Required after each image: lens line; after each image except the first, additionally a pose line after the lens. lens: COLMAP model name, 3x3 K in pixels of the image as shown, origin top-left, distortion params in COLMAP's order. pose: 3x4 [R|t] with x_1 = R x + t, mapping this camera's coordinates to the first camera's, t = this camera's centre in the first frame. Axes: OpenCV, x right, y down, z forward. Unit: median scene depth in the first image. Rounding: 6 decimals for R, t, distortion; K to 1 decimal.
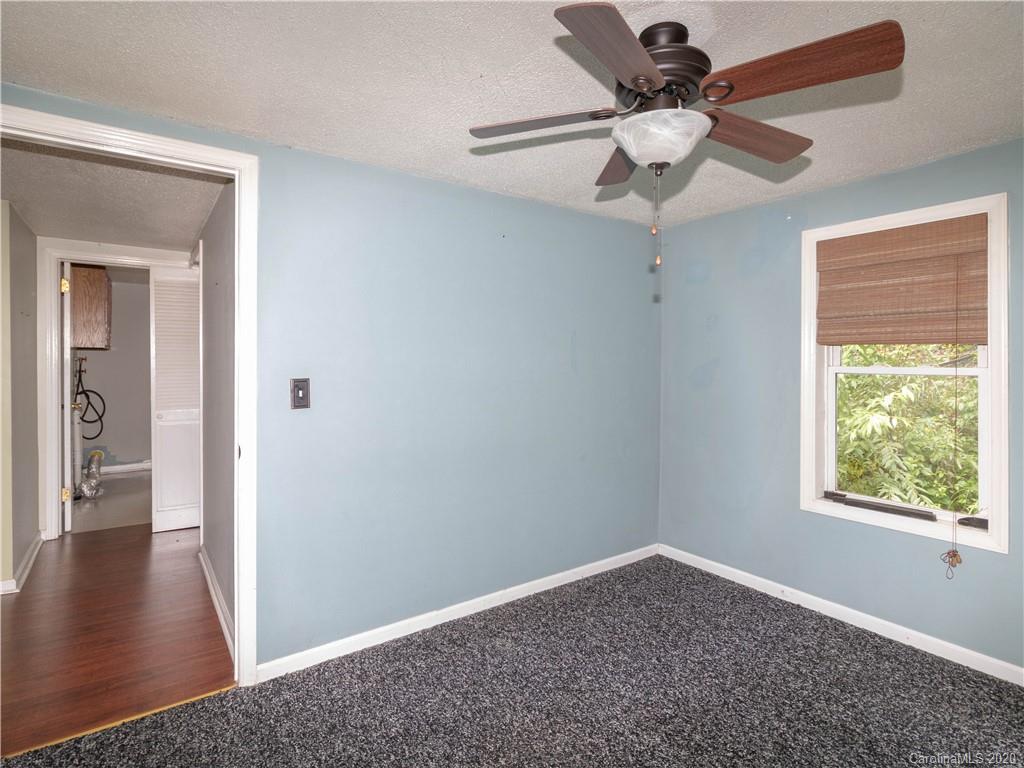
lens RADIAL K [[536.6, 0, 508.0], [0, 536.6, 376.0], [0, 0, 1]] dist [-0.001725, 0.001216]
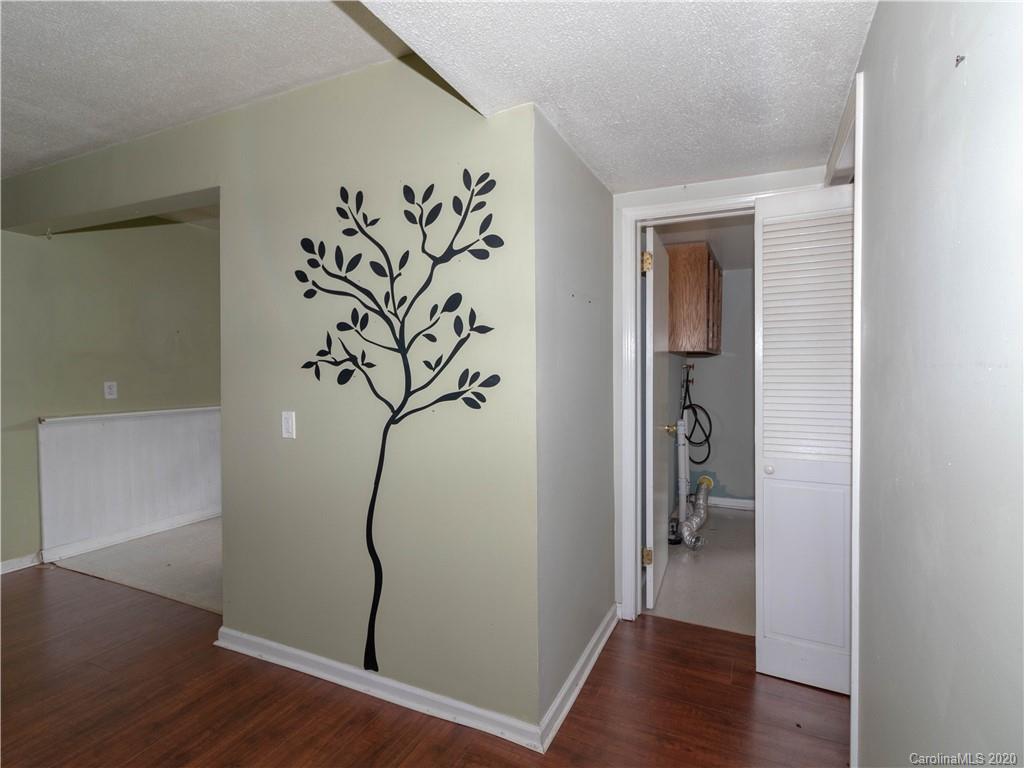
lens RADIAL K [[536.6, 0, 505.9], [0, 536.6, 381.3], [0, 0, 1]] dist [-0.001725, 0.001216]
pose [[0.495118, 0.004870, -0.868812, -0.459929], [-0.008235, 0.999966, 0.000912, -0.015959], [0.868787, 0.006703, 0.495141, 0.736776]]
